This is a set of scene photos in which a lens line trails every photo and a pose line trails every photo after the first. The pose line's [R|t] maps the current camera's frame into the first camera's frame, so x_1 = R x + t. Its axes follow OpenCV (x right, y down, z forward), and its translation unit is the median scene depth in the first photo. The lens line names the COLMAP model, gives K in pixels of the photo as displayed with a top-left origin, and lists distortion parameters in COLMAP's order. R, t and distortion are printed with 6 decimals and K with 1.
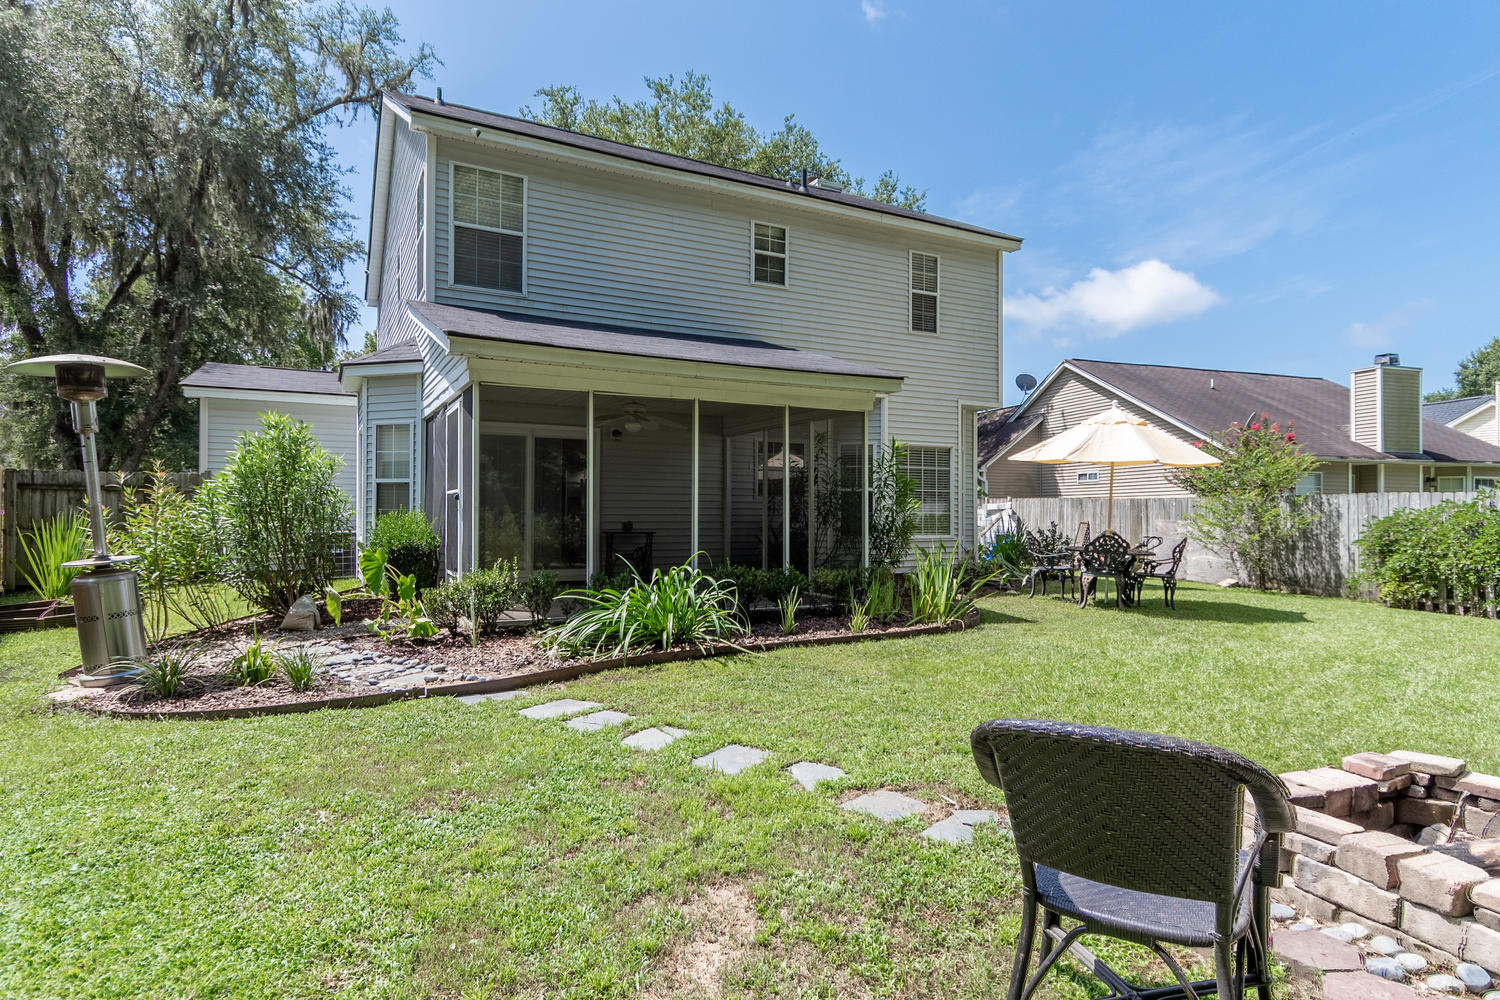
lens RADIAL K [[812.6, 0, 750.0], [0, 812.6, 500.0], [0, 0, 1]] dist [-0.003704, -0.000687]
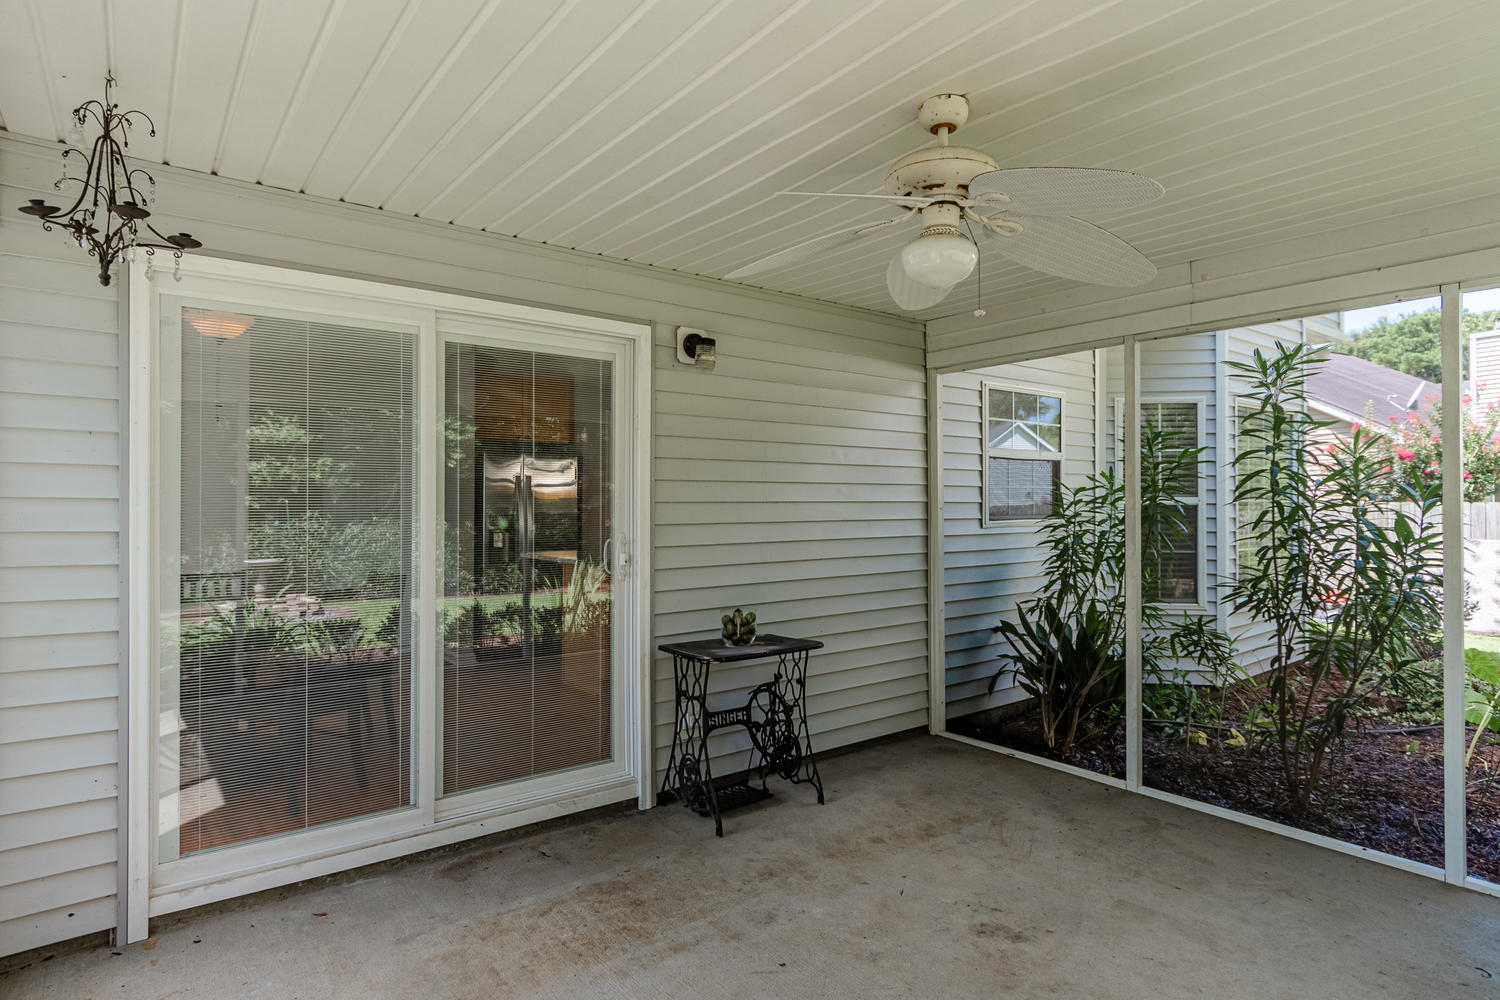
lens RADIAL K [[812.6, 0, 750.0], [0, 812.6, 500.0], [0, 0, 1]] dist [-0.003704, -0.000687]
pose [[0.985951, -0.005391, 0.166946, -0.185161], [0.002769, 0.999869, 0.015934, -0.022158], [-0.167010, -0.015248, 0.985837, 0.622372]]
